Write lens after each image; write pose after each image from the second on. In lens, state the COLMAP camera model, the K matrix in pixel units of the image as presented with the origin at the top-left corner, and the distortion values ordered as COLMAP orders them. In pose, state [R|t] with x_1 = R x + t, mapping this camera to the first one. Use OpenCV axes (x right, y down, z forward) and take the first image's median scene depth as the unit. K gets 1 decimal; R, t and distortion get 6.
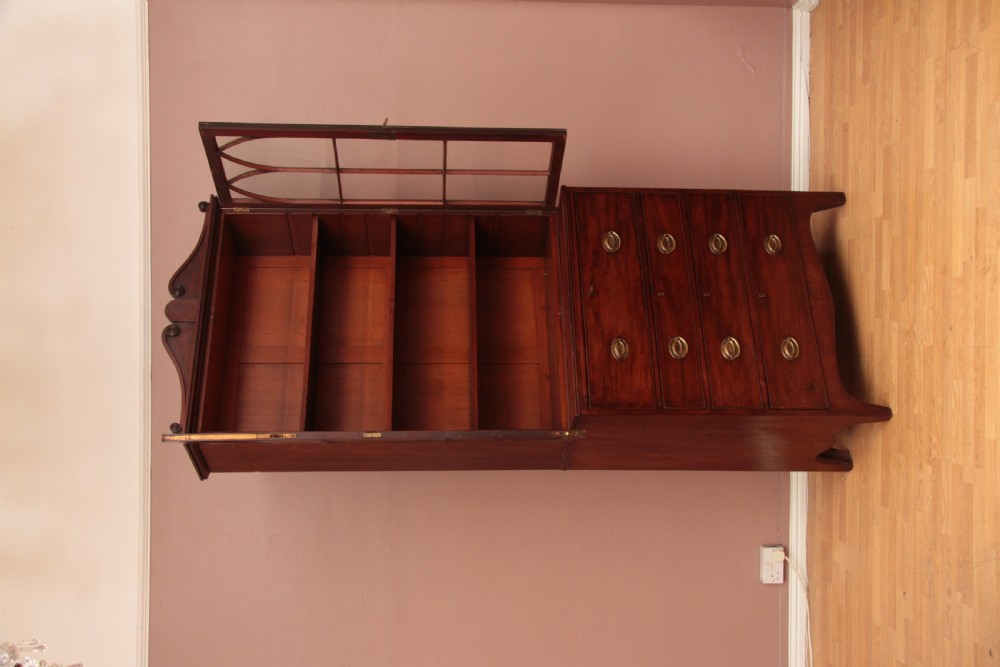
lens RADIAL K [[1143.4, 0, 500.0], [0, 1143.4, 333.5], [0, 0, 1]] dist [0.016735, 0.023226]
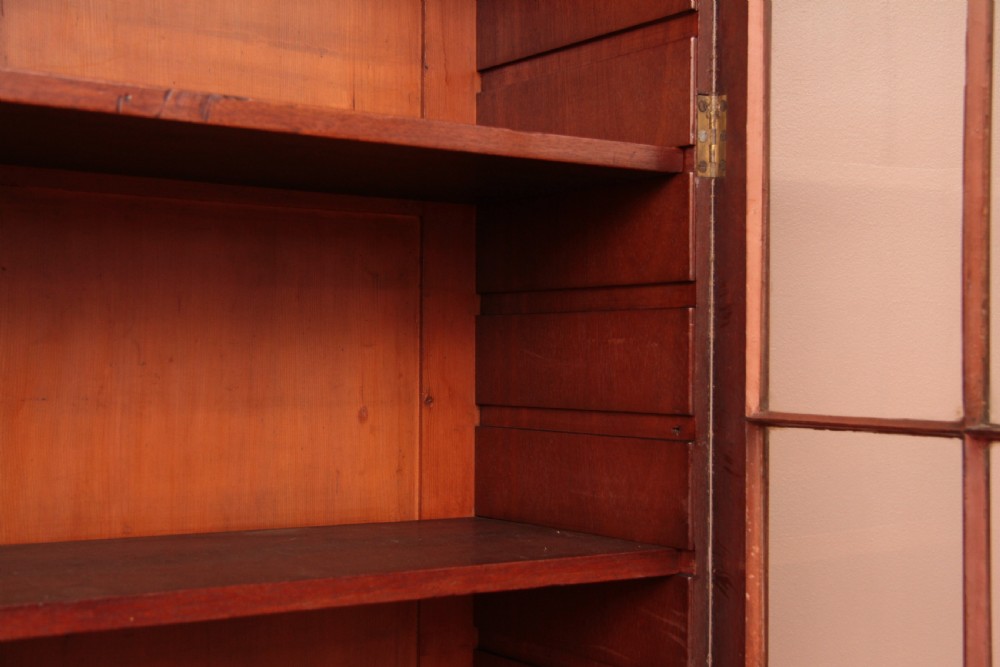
lens RADIAL K [[1543.2, 0, 502.3], [0, 1543.2, 354.1], [0, 0, 1]] dist [0.091262, 0.123297]
pose [[-0.002486, 0.998032, -0.062651, -0.043443], [-0.996966, -0.007348, -0.077491, -0.052136], [-0.077799, 0.062268, 0.995023, 0.744017]]
